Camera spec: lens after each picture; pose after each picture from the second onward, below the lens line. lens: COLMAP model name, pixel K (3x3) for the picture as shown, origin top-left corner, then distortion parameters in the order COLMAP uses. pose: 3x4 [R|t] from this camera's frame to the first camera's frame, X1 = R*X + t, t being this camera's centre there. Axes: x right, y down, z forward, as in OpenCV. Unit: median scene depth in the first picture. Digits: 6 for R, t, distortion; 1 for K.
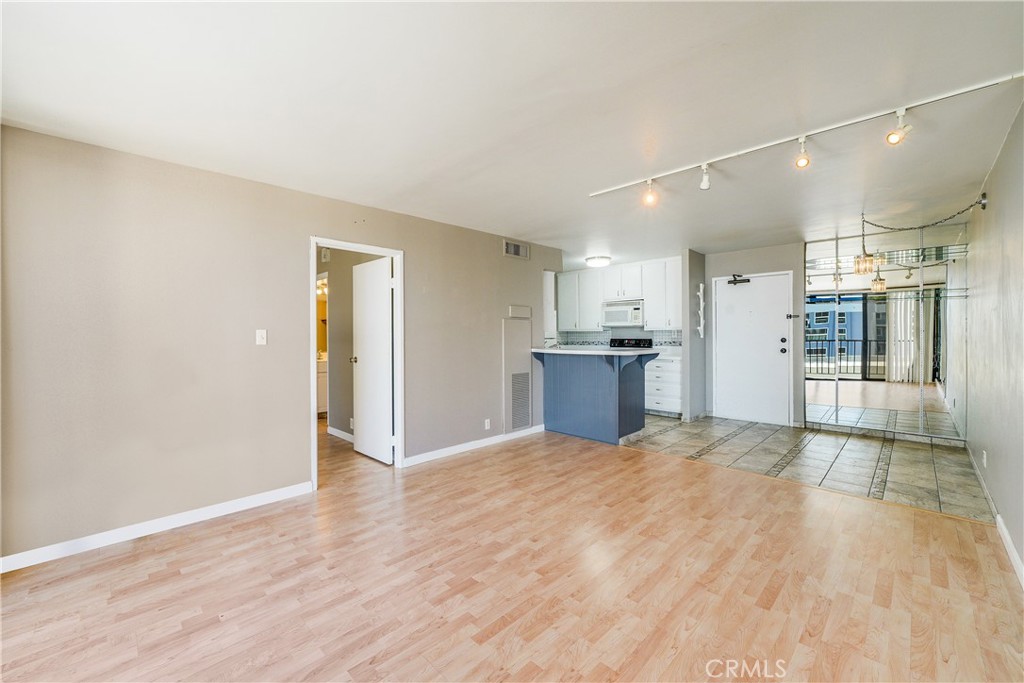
lens RADIAL K [[414.7, 0, 509.6], [0, 414.7, 340.7], [0, 0, 1]] dist [-0.002096, 0.000436]
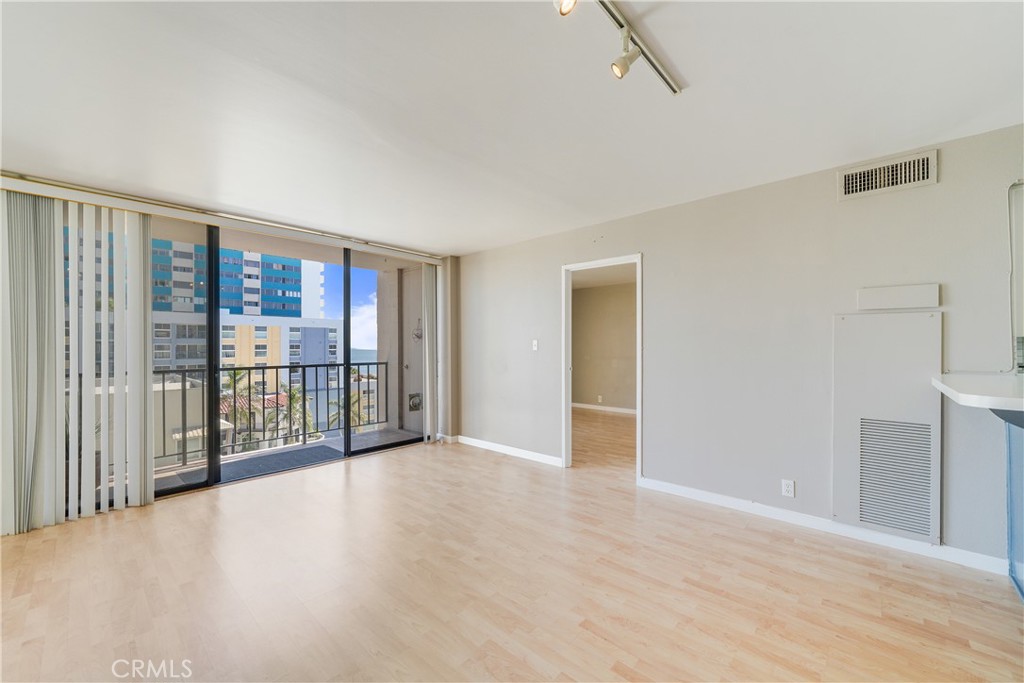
lens RADIAL K [[414.7, 0, 511.6], [0, 414.7, 342.0], [0, 0, 1]] dist [-0.002096, 0.000436]
pose [[0.023770, -0.004129, -0.999709, 0.775871], [-0.013170, 0.999903, -0.004443, -0.011106], [0.999631, 0.013272, 0.023713, 0.797720]]
